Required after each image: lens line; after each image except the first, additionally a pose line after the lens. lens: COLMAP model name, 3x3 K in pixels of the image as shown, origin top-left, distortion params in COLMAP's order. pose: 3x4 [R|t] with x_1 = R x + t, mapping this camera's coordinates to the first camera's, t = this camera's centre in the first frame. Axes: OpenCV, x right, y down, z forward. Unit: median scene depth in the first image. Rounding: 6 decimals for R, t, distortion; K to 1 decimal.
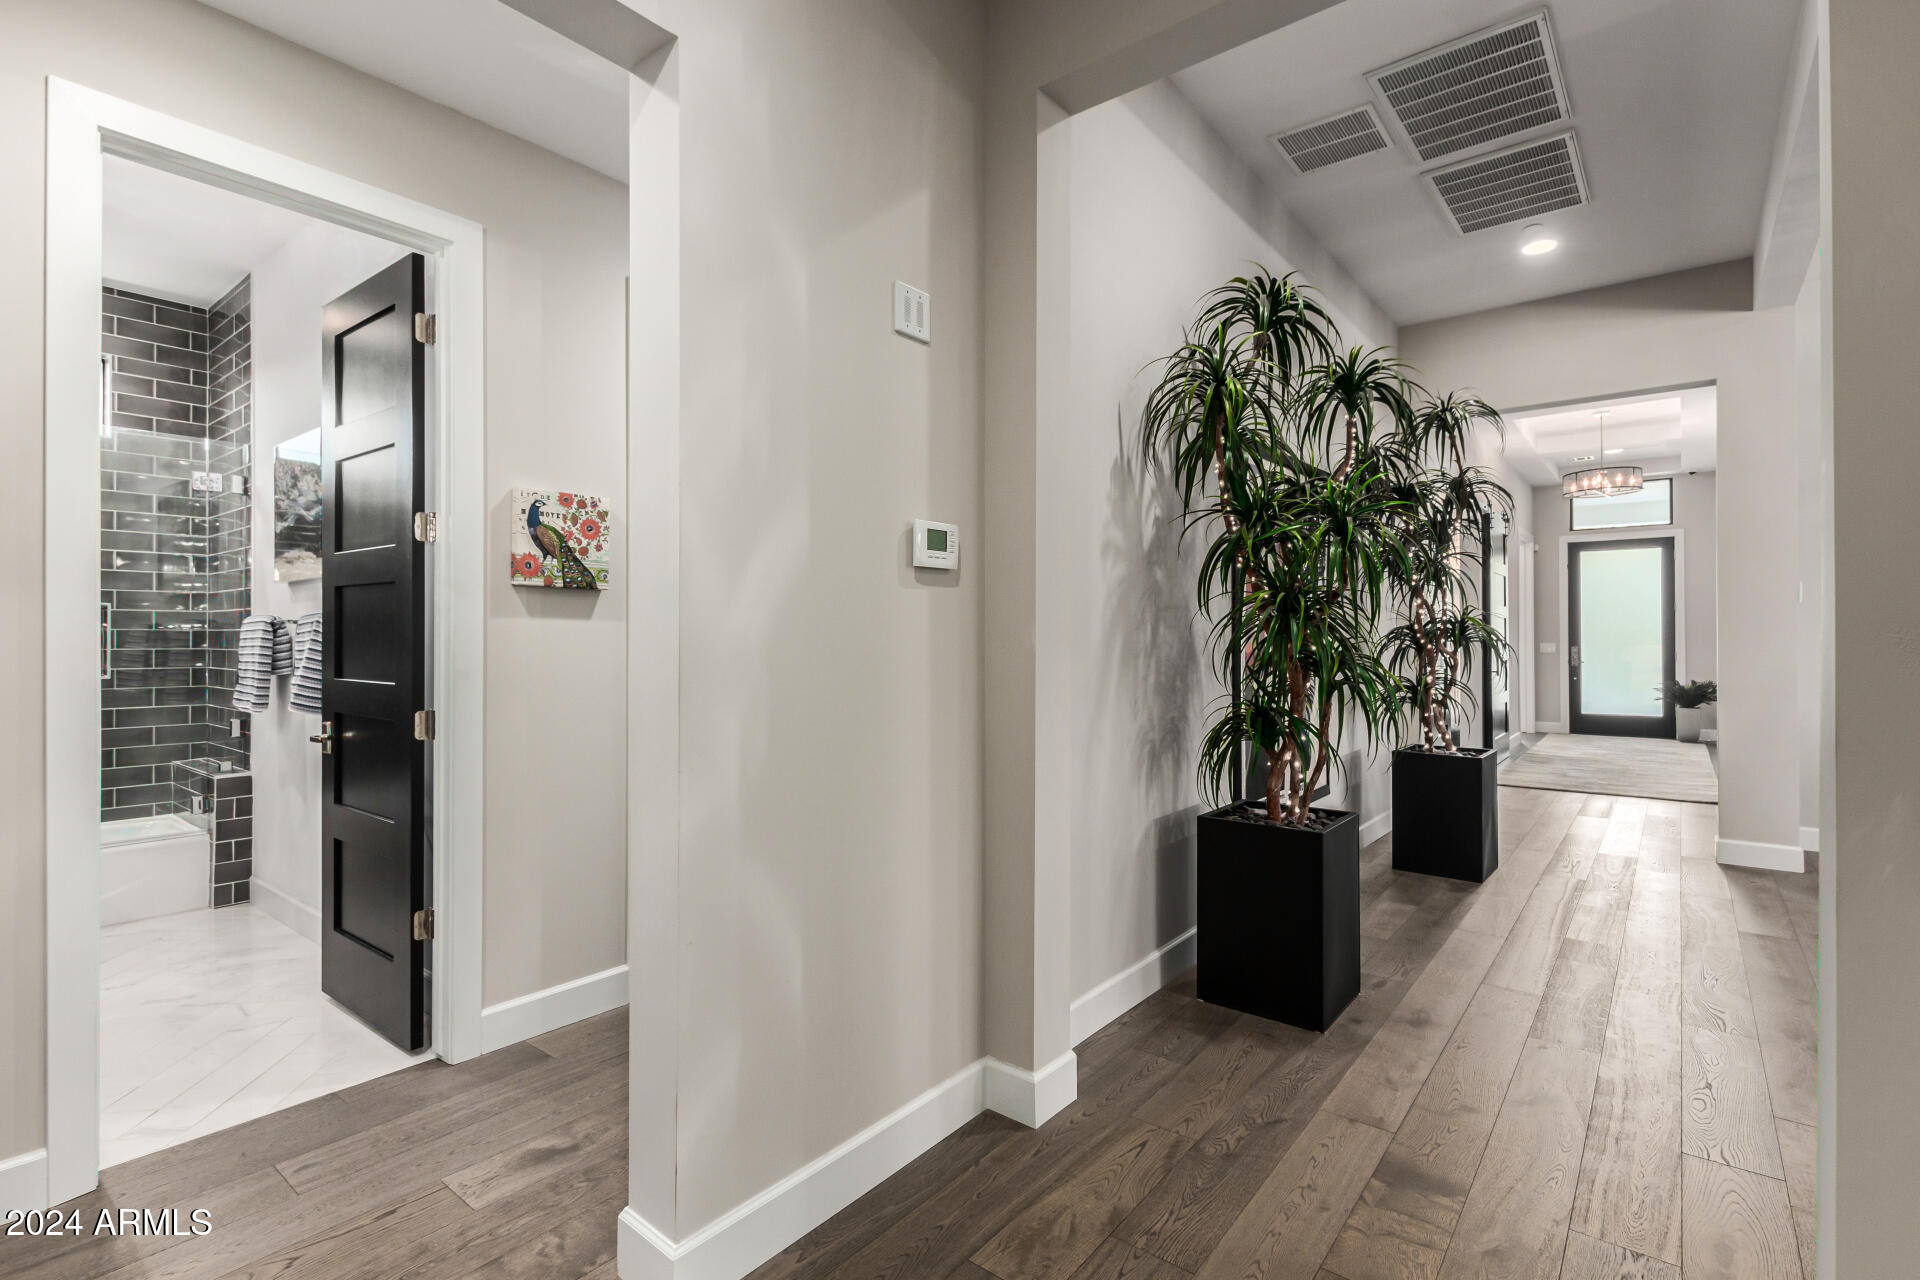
lens RADIAL K [[880.6, 0, 954.9], [0, 880.6, 628.7], [0, 0, 1]] dist [0.008800, -0.004129]
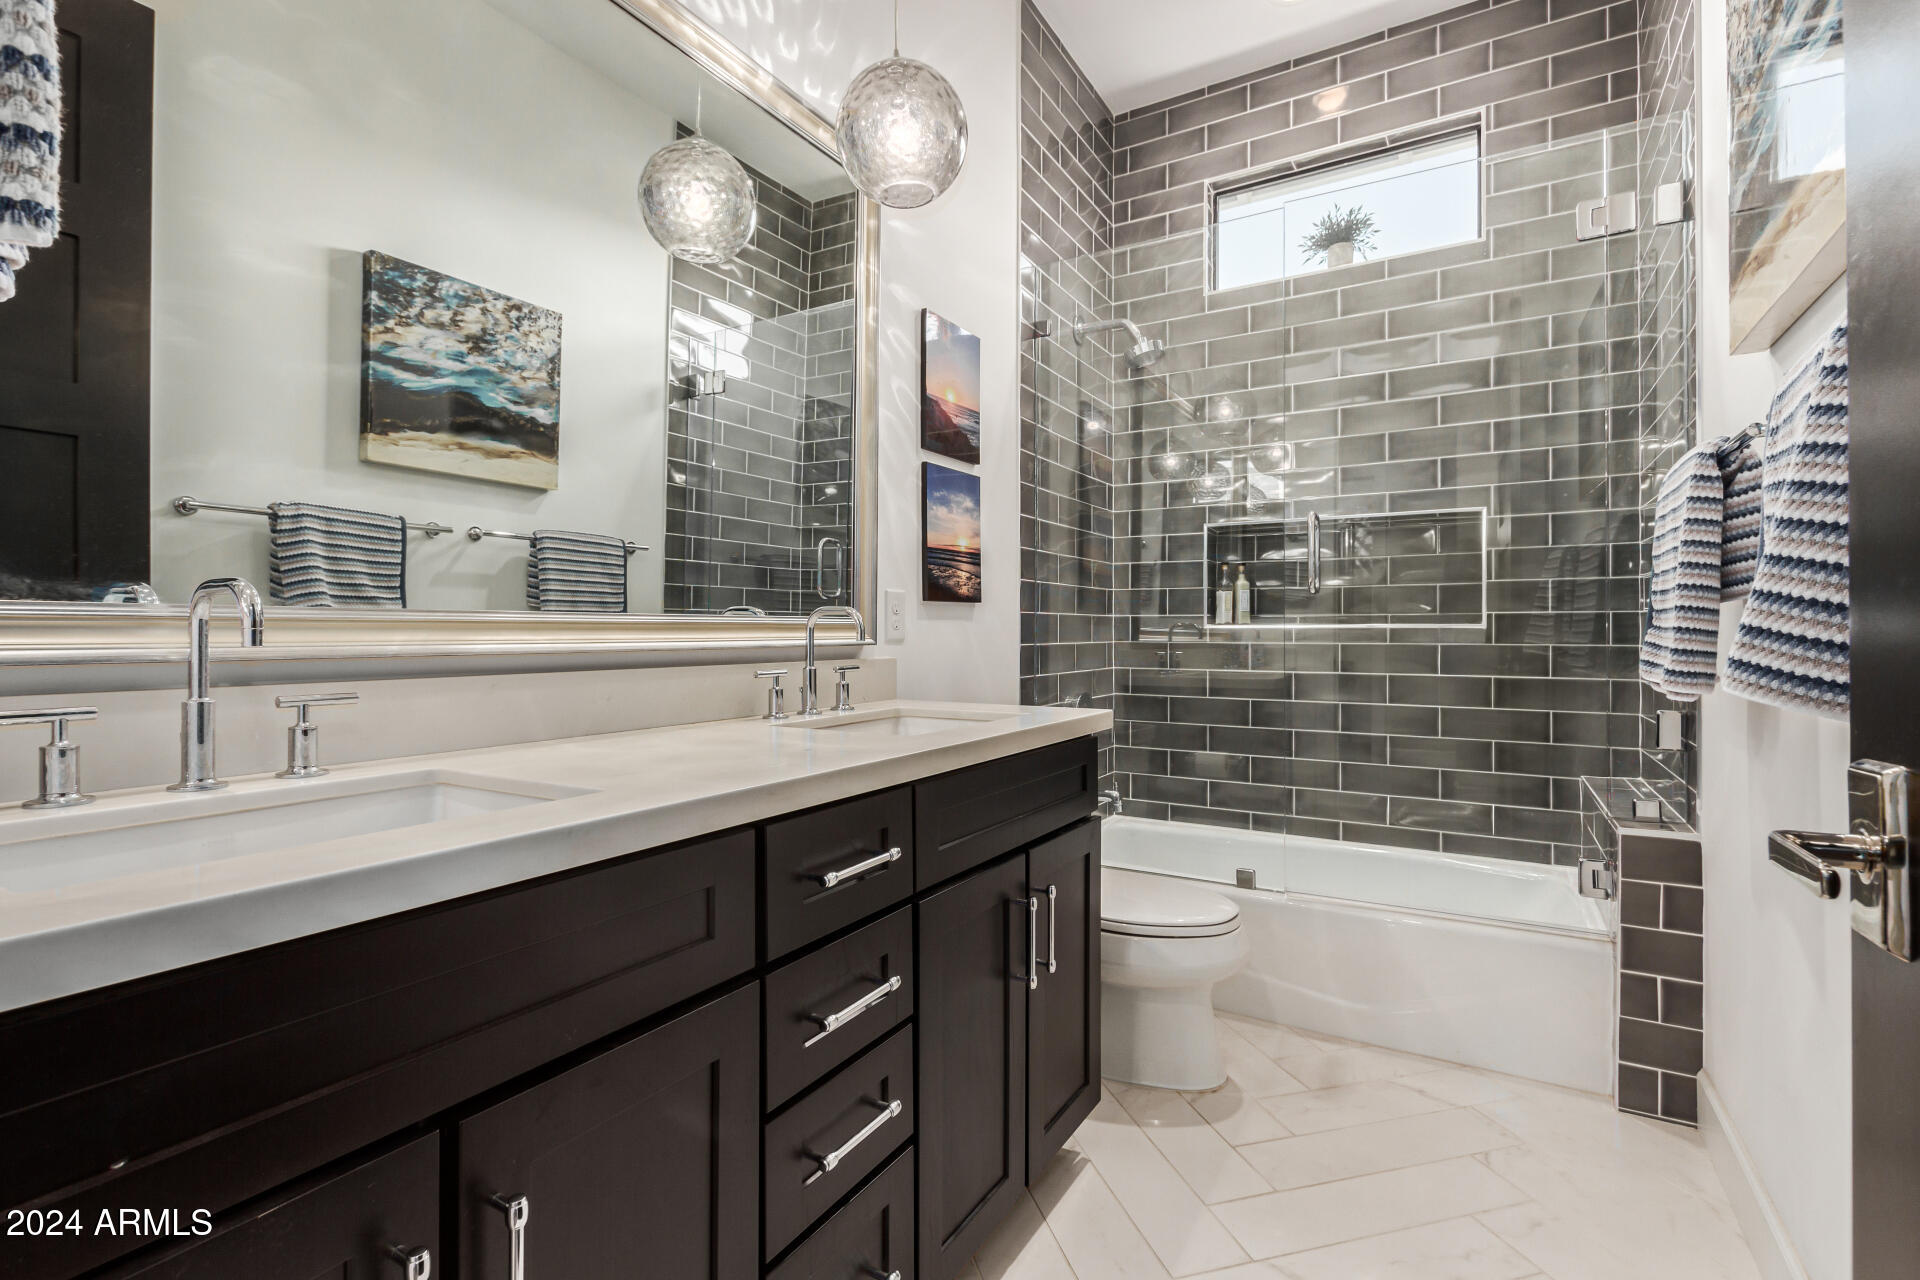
lens RADIAL K [[880.6, 0, 954.9], [0, 880.6, 628.7], [0, 0, 1]] dist [0.008800, -0.004129]
pose [[0.127492, 0.000375, -0.991839, -0.407591], [0.007942, 0.999967, 0.001399, 0.056232], [0.991808, -0.008056, 0.127485, 0.578927]]
